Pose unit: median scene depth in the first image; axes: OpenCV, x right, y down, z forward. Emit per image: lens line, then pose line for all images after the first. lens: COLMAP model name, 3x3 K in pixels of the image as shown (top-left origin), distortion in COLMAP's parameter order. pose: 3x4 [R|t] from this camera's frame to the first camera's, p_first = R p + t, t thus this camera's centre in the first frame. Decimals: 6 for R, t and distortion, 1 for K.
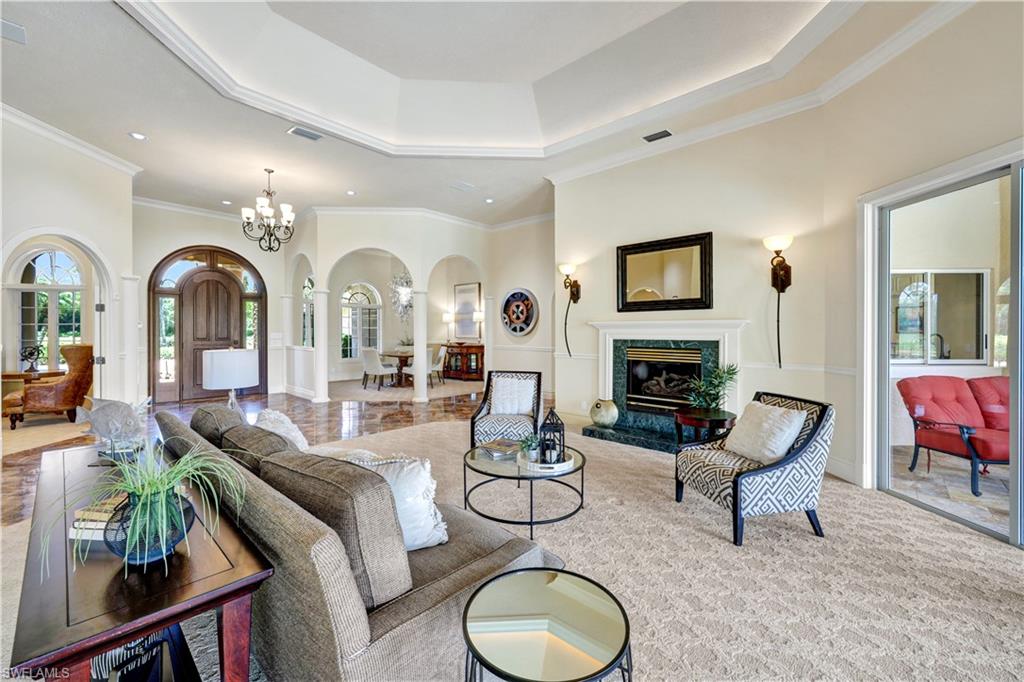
lens RADIAL K [[421.4, 0, 511.6], [0, 421.4, 331.5], [0, 0, 1]] dist [-0.000160, 0.000374]
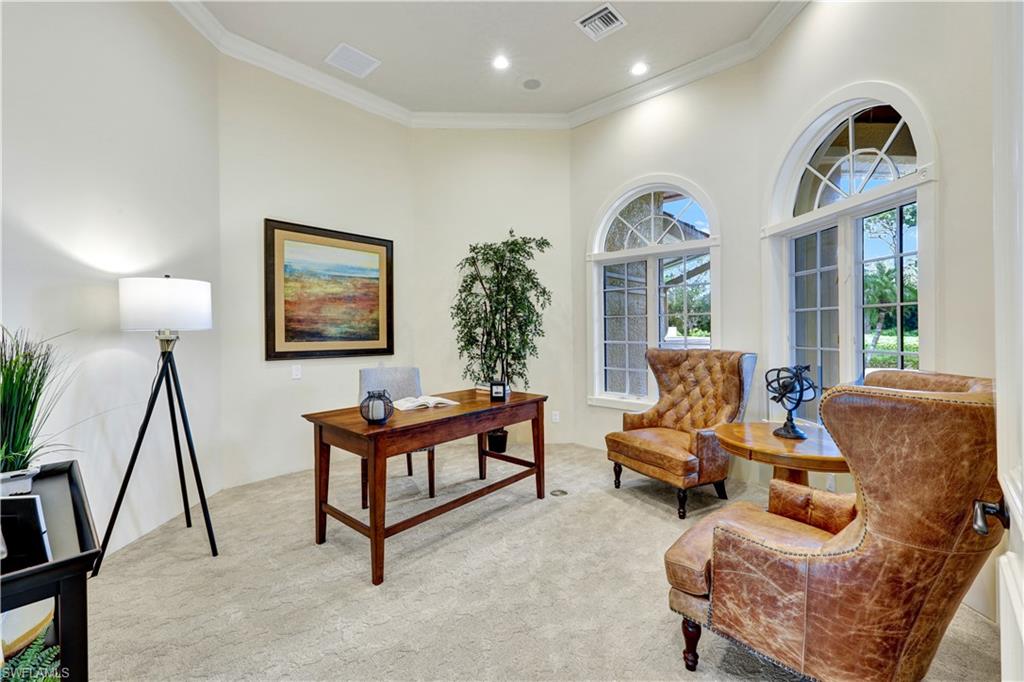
lens RADIAL K [[421.4, 0, 511.6], [0, 421.4, 331.5], [0, 0, 1]] dist [-0.000160, 0.000374]
pose [[0.013357, -0.004109, -0.999902, -0.594774], [0.001714, 0.999990, -0.004086, 0.003884], [0.999909, -0.001659, 0.013364, 0.580828]]
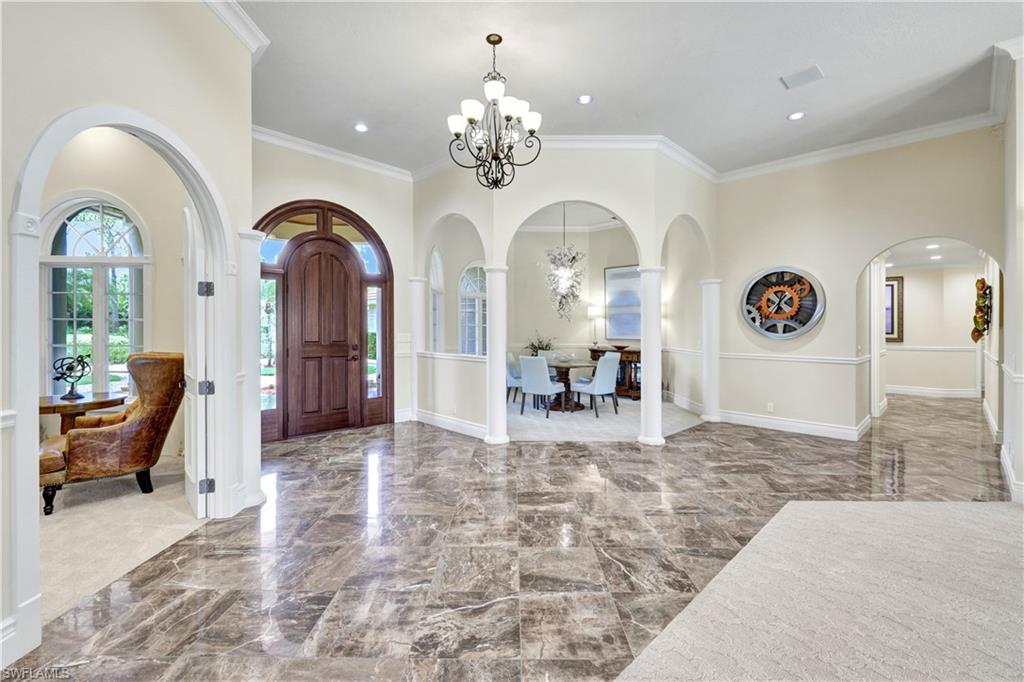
lens RADIAL K [[449.7, 0, 513.1], [0, 449.7, 329.9], [0, 0, 1]] dist [0.002059, -0.000222]
pose [[0.999316, 0.002786, -0.036870, -0.376196], [-0.002677, 0.999992, 0.002992, -0.004247], [0.036878, -0.002891, 0.999316, 0.295997]]
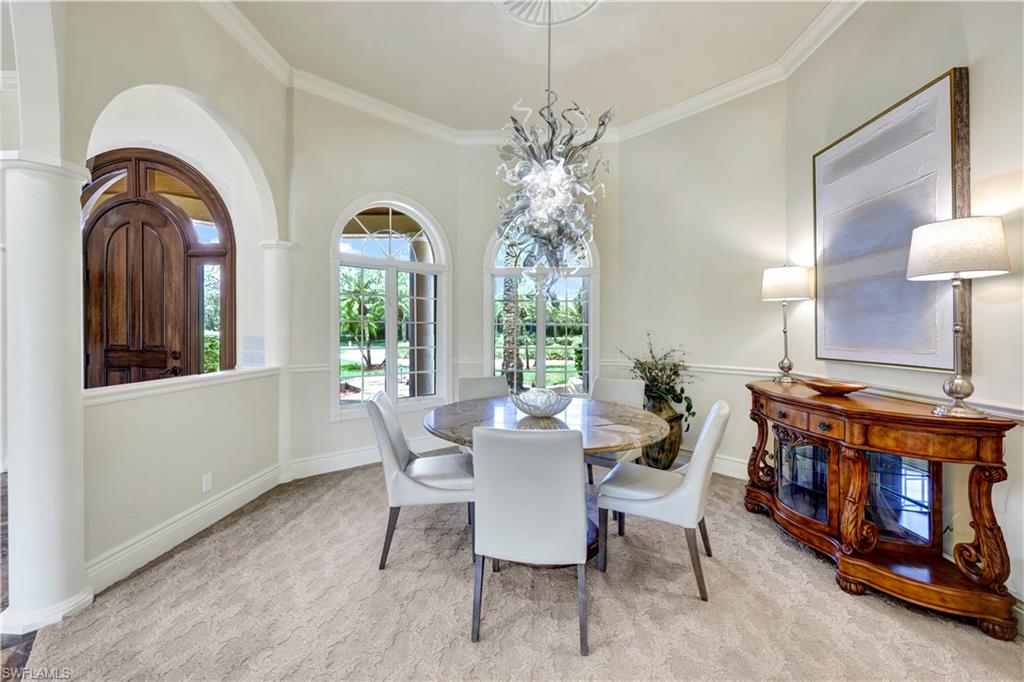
lens RADIAL K [[407.0, 0, 511.8], [0, 407.0, 331.6], [0, 0, 1]] dist [0.000836, 0.000186]
pose [[0.641802, -0.001230, -0.766869, -0.088214], [-0.005119, 0.999970, -0.005887, 0.001702], [0.766853, 0.007704, 0.641776, 0.991049]]
